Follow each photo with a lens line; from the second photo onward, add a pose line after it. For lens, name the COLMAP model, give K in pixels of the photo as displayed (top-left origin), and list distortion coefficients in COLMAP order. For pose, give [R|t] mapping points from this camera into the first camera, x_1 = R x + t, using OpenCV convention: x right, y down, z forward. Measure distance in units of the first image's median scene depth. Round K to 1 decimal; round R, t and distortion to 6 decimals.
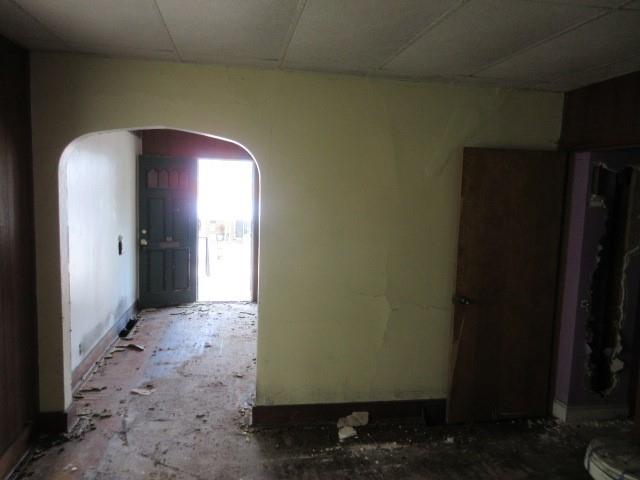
lens RADIAL K [[475.2, 0, 320.0], [0, 475.2, 240.0], [0, 0, 1]] dist [0.003618, 0.002232]
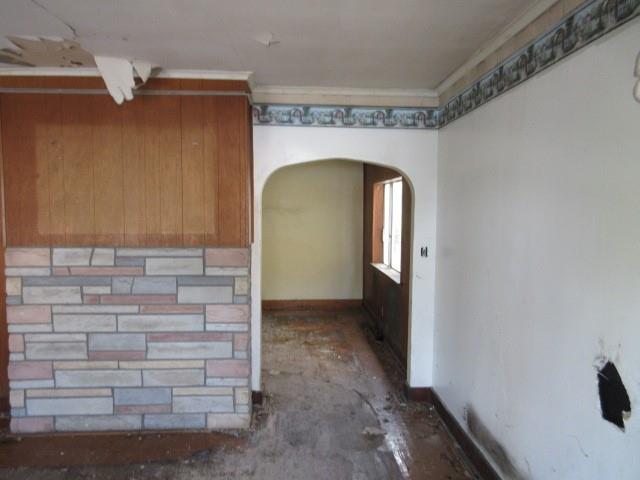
lens RADIAL K [[475.2, 0, 320.0], [0, 475.2, 240.0], [0, 0, 1]] dist [0.003618, 0.002232]
pose [[-0.992102, -0.049842, 0.115107, -0.365112], [-0.029343, 0.984422, 0.173356, -0.205757], [-0.121954, 0.168609, -0.978110, 1.901590]]
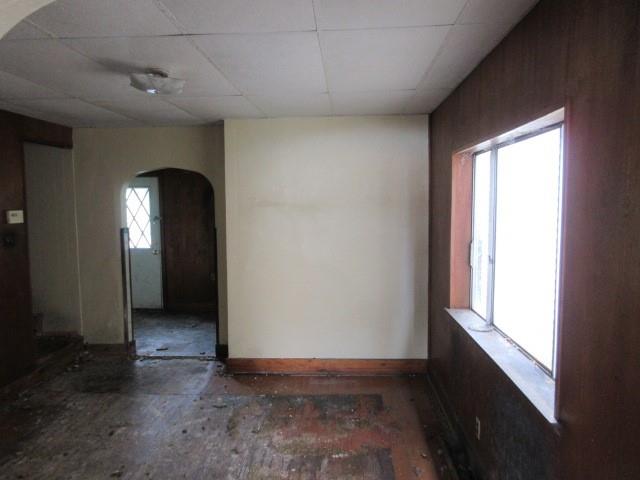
lens RADIAL K [[475.2, 0, 320.0], [0, 475.2, 240.0], [0, 0, 1]] dist [0.003618, 0.002232]
pose [[-0.972650, -0.045162, 0.227842, -0.316219], [-0.001717, 0.982287, 0.187375, -0.115546], [-0.232268, 0.181859, -0.955499, 1.028851]]
